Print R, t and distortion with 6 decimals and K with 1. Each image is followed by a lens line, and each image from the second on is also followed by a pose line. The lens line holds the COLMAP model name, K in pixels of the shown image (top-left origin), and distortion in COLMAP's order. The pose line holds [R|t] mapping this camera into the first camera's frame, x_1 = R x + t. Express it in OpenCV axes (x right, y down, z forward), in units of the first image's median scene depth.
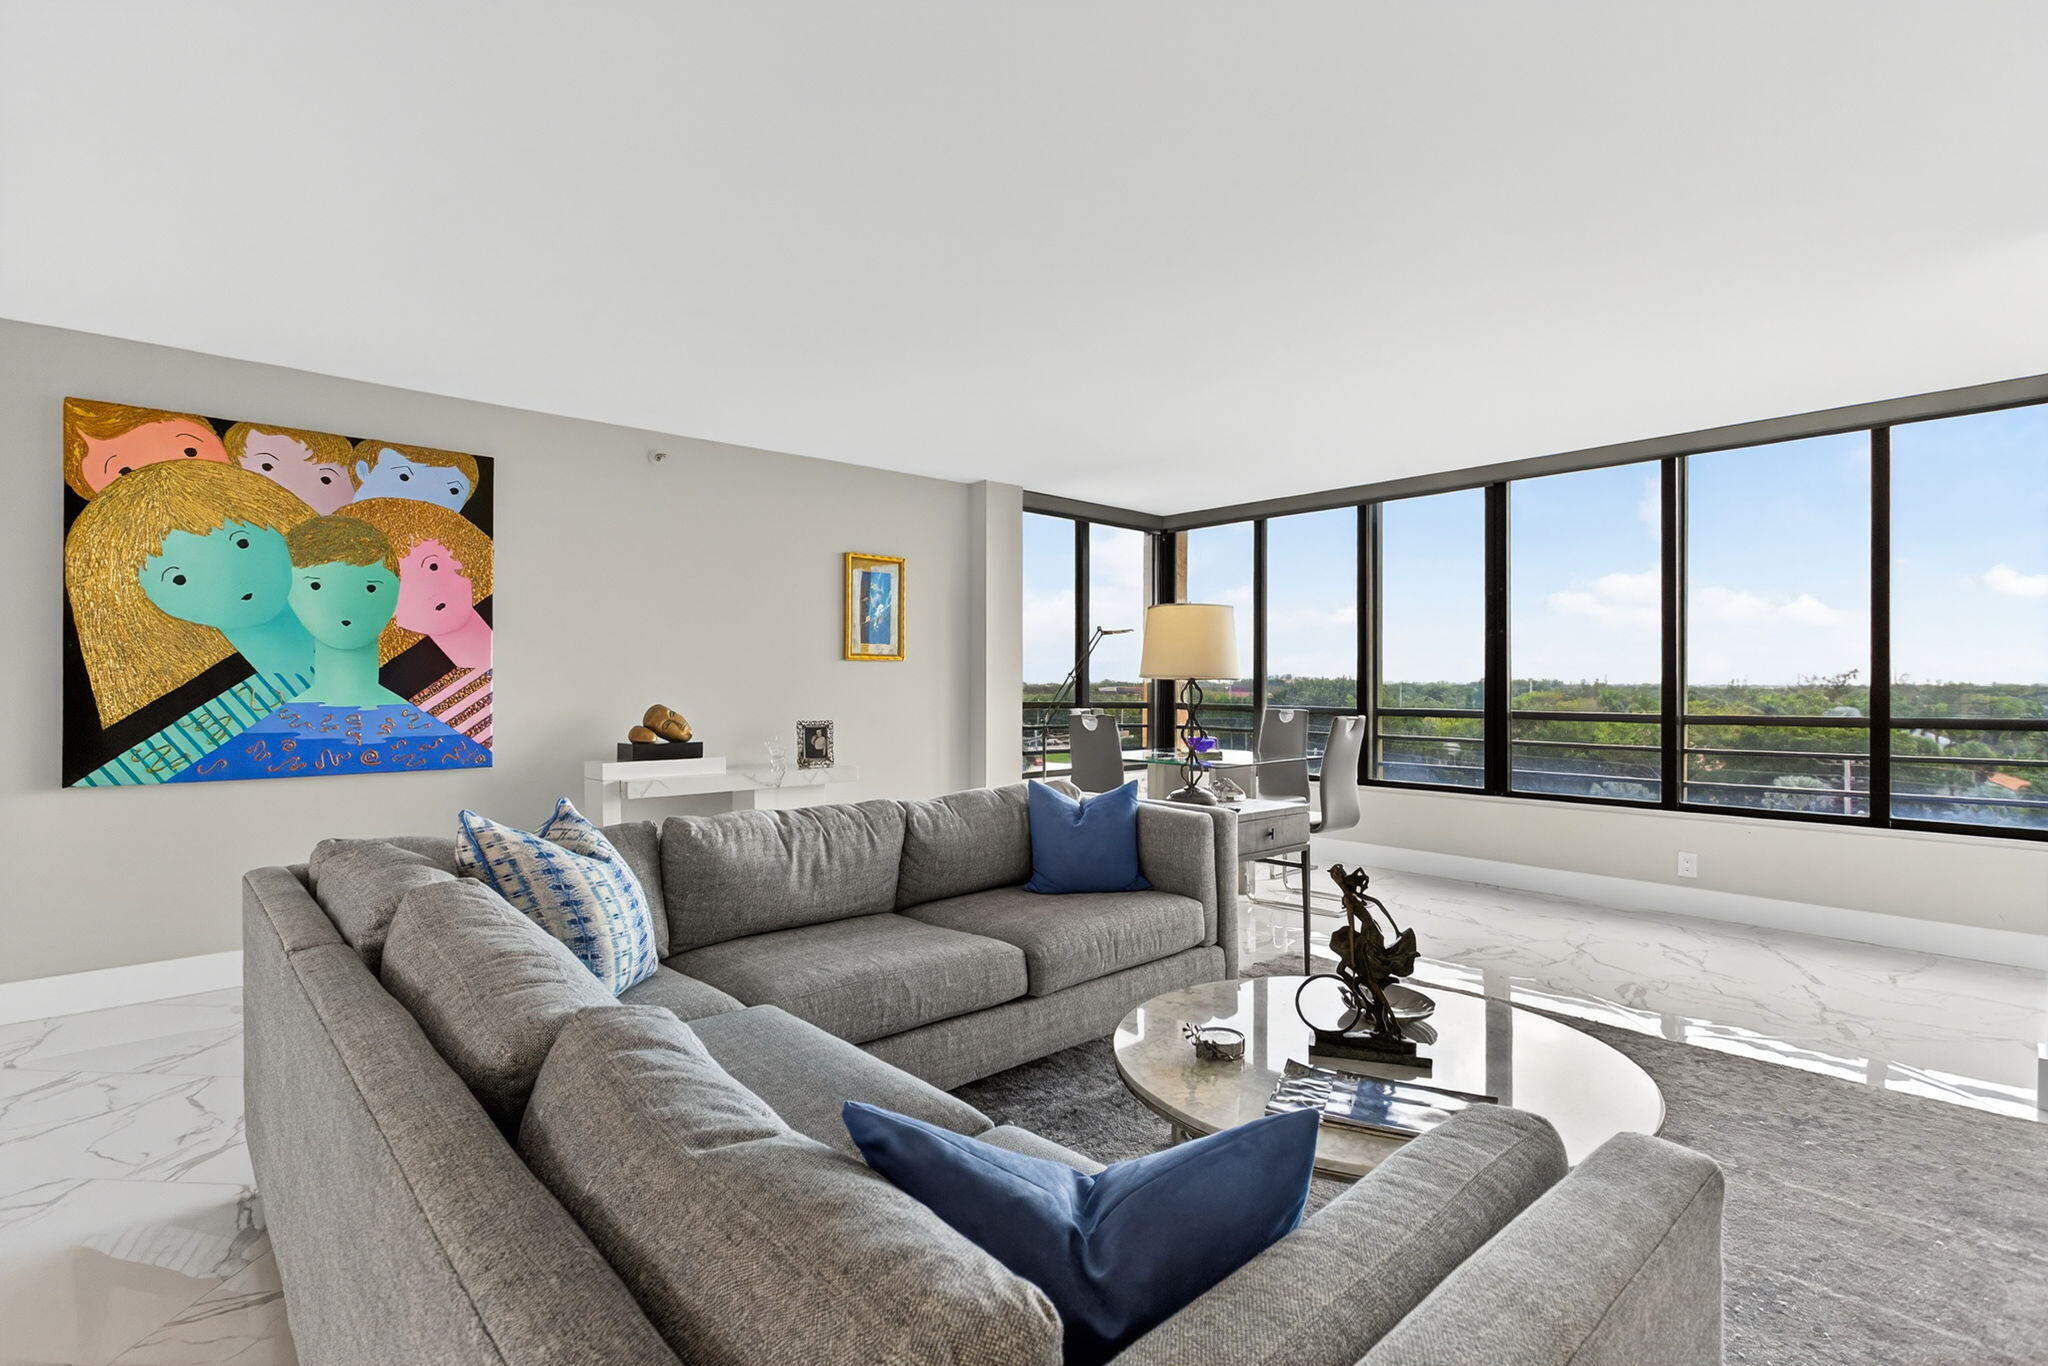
lens RADIAL K [[967.6, 0, 1018.9], [0, 967.6, 683.1], [0, 0, 1]] dist [-0.001200, -0.001182]
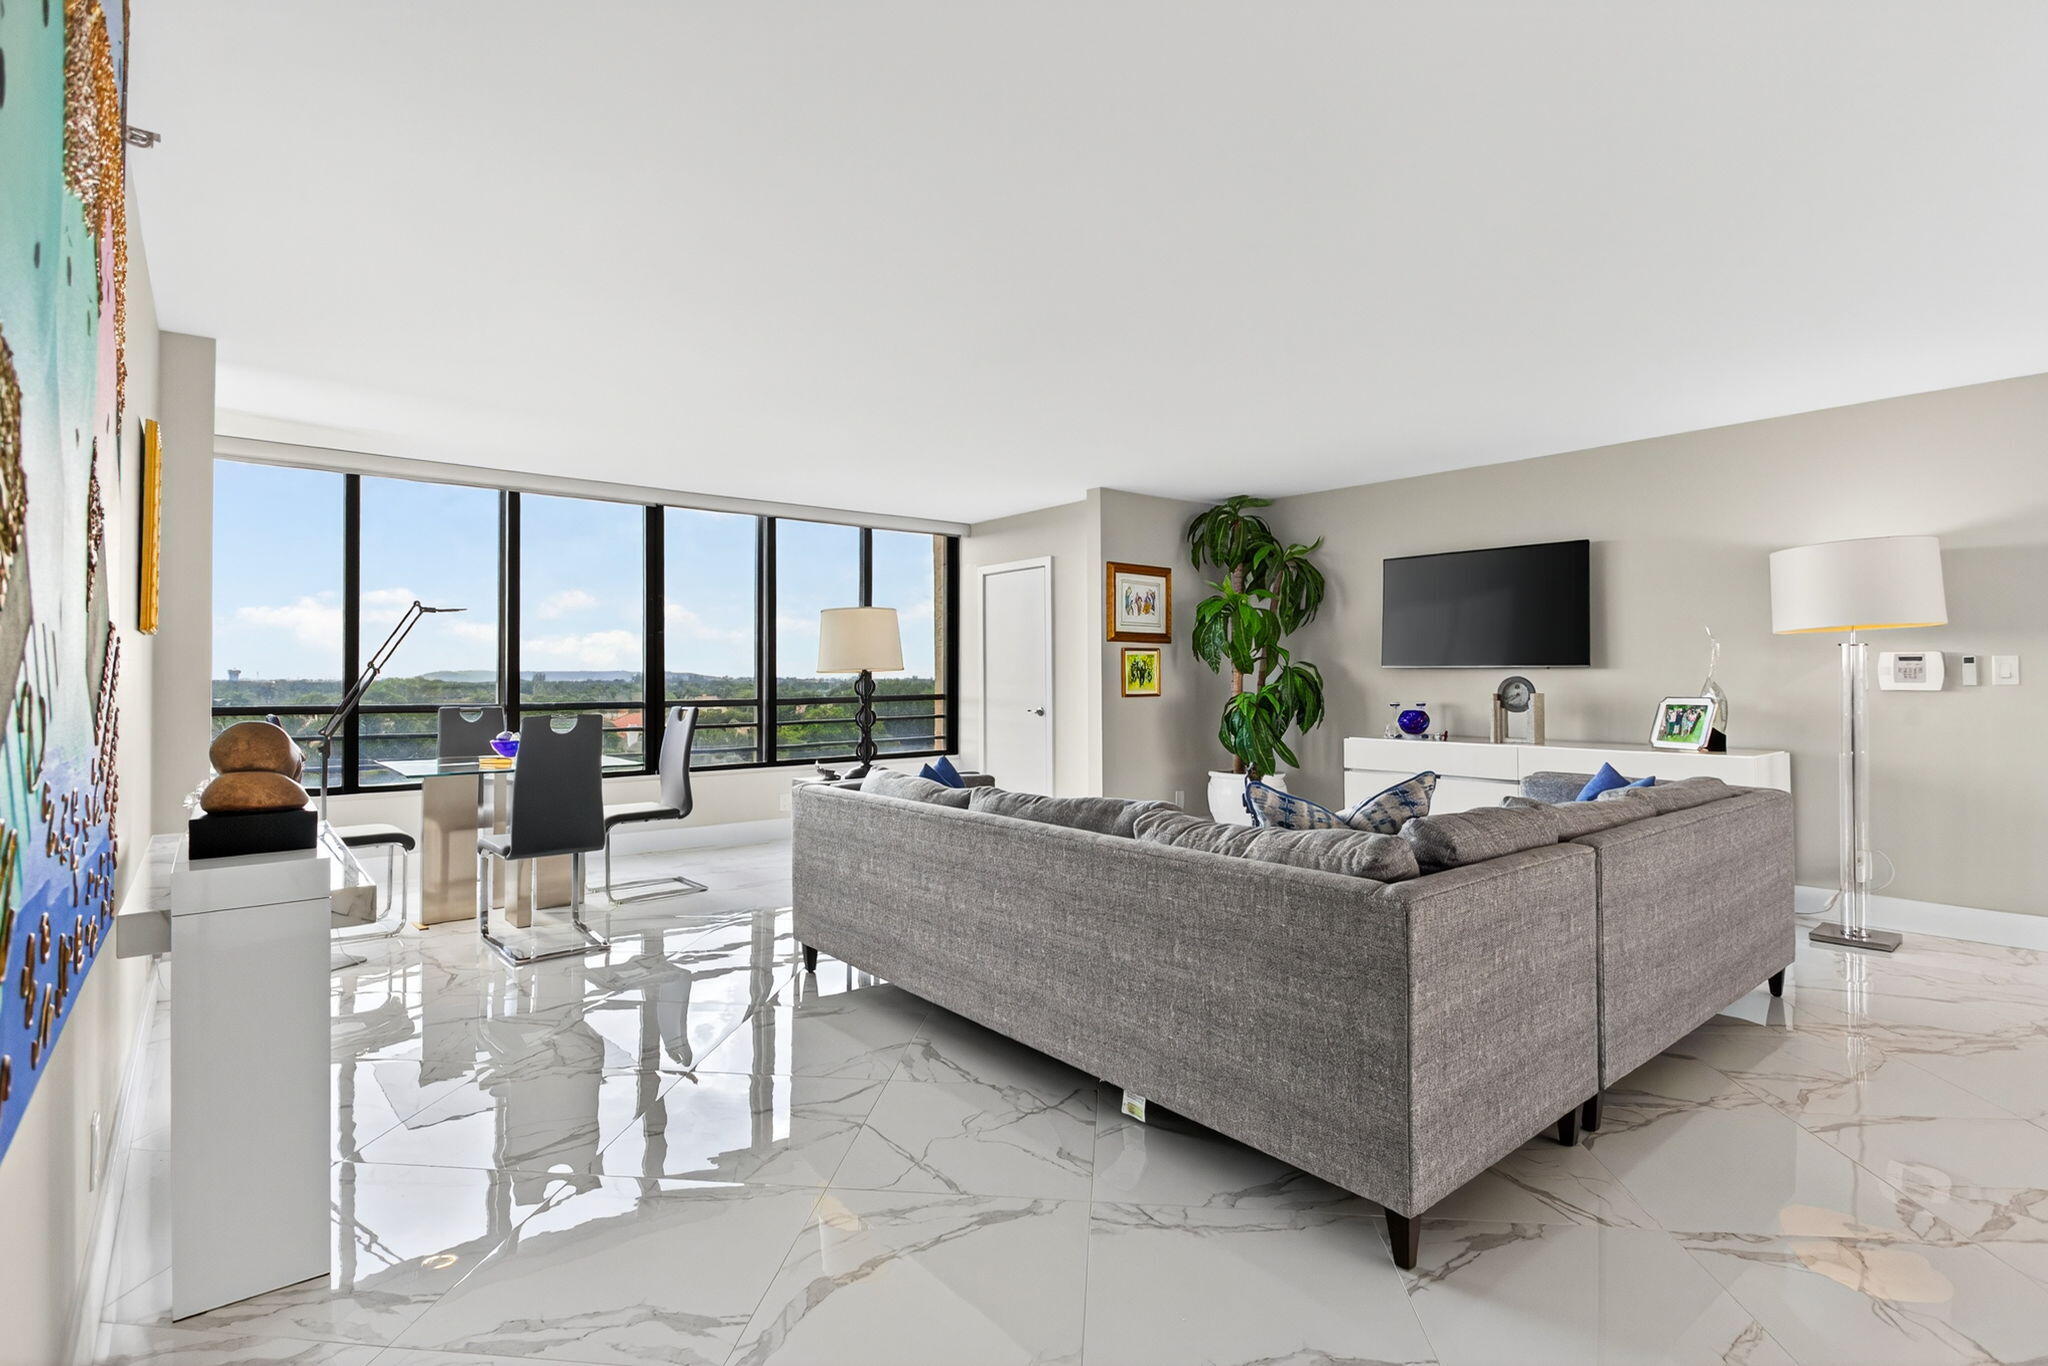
lens RADIAL K [[967.6, 0, 1018.9], [0, 967.6, 683.1], [0, 0, 1]] dist [-0.001200, -0.001182]
pose [[0.050021, -0.006802, 0.998725, -0.595129], [0.003279, 0.999973, 0.006647, 0.001024], [-0.998743, 0.002942, 0.050042, 0.473256]]
